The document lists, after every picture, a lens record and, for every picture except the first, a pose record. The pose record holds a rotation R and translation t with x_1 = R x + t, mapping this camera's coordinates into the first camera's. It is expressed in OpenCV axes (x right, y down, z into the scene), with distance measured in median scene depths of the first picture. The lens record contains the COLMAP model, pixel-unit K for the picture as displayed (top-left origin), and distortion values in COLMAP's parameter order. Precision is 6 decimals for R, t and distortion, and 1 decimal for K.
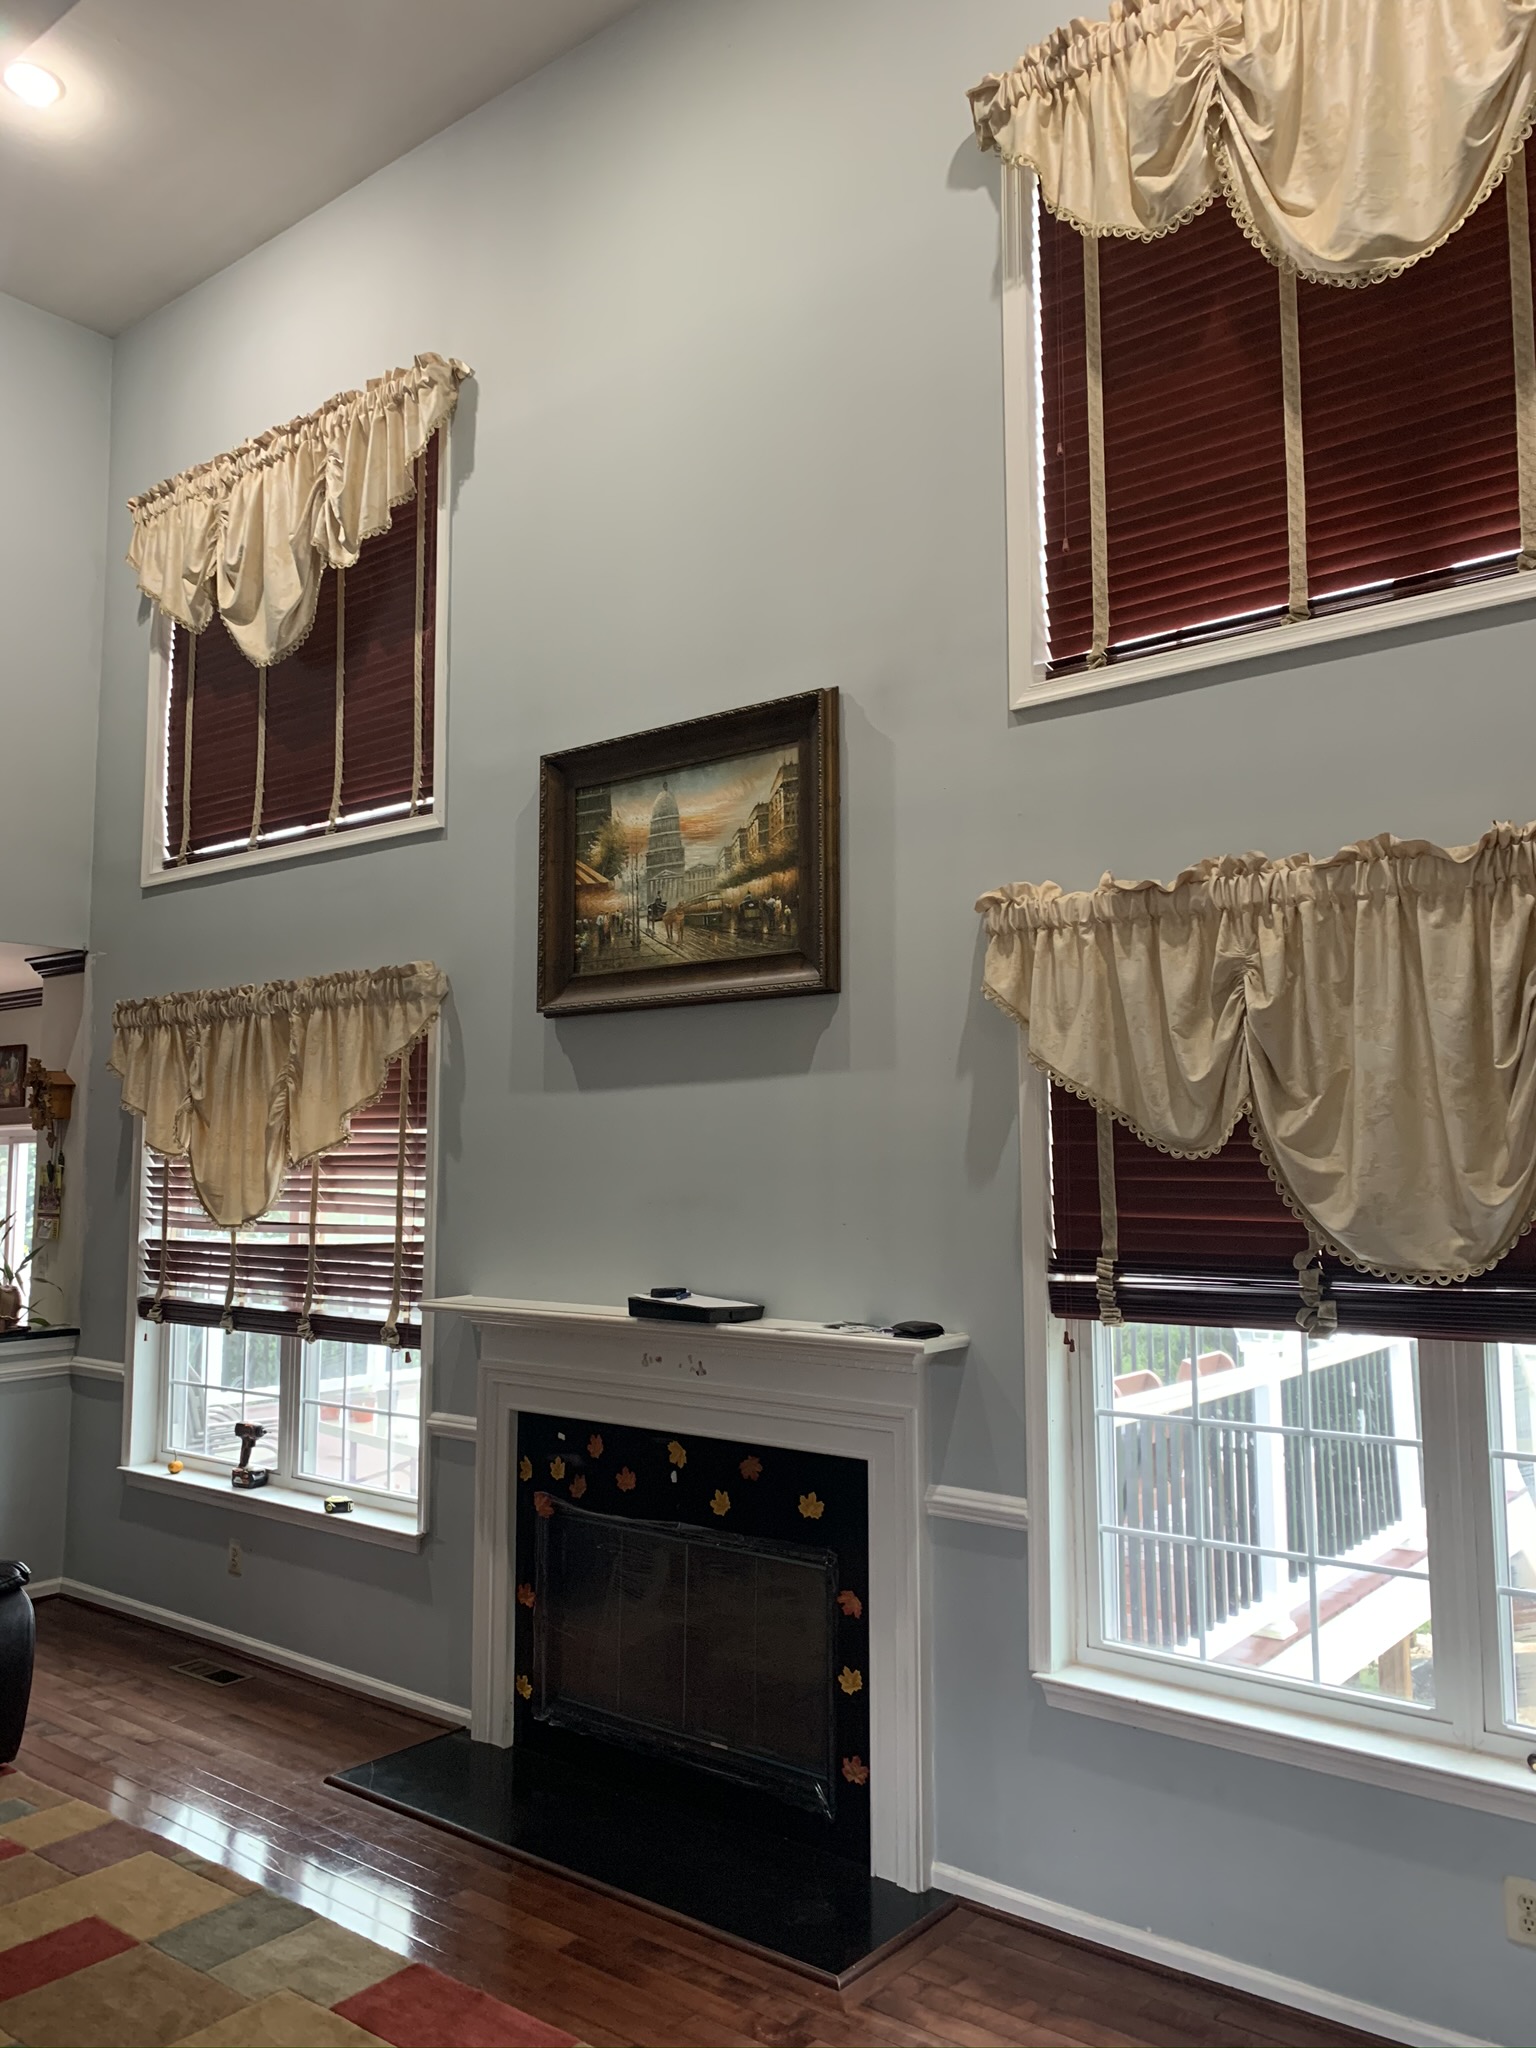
lens RADIAL K [[1549.0, 0, 763.5], [0, 1549.0, 1011.9], [0, 0, 1]] dist [0.028877, -0.028864]
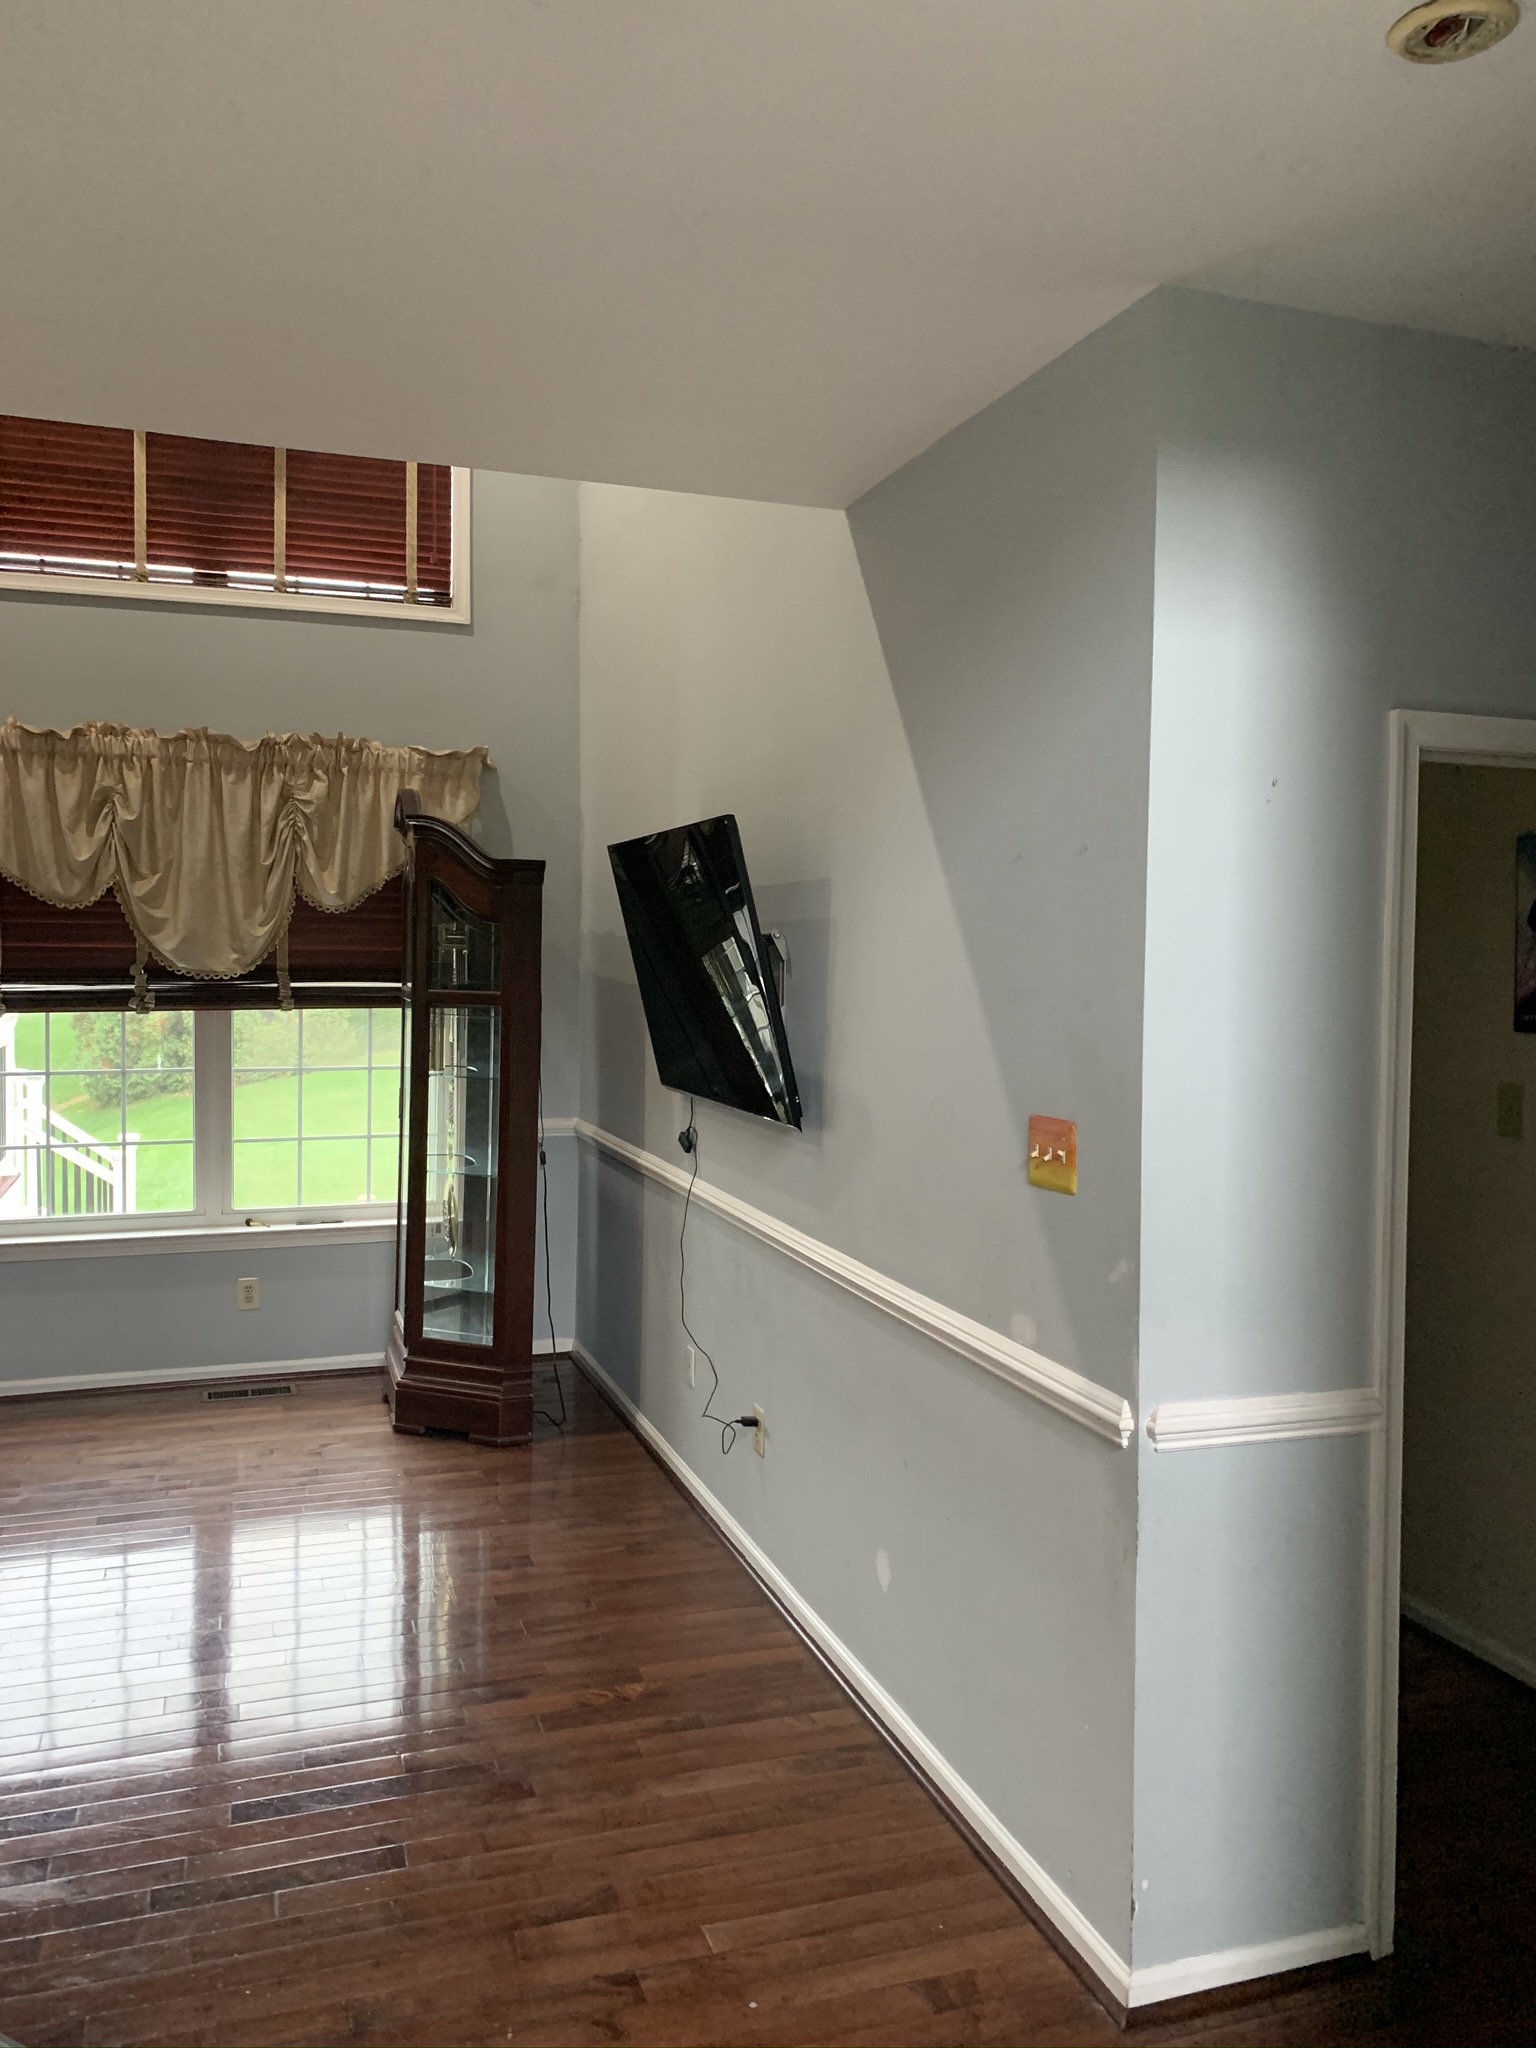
lens RADIAL K [[1549.0, 0, 761.8], [0, 1549.0, 1027.9], [0, 0, 1]] dist [0.028877, -0.028864]
pose [[0.540219, -0.037151, 0.840704, -0.736019], [-0.094193, 0.990078, 0.104278, -0.019421], [-0.836236, -0.135522, 0.531359, -0.498727]]
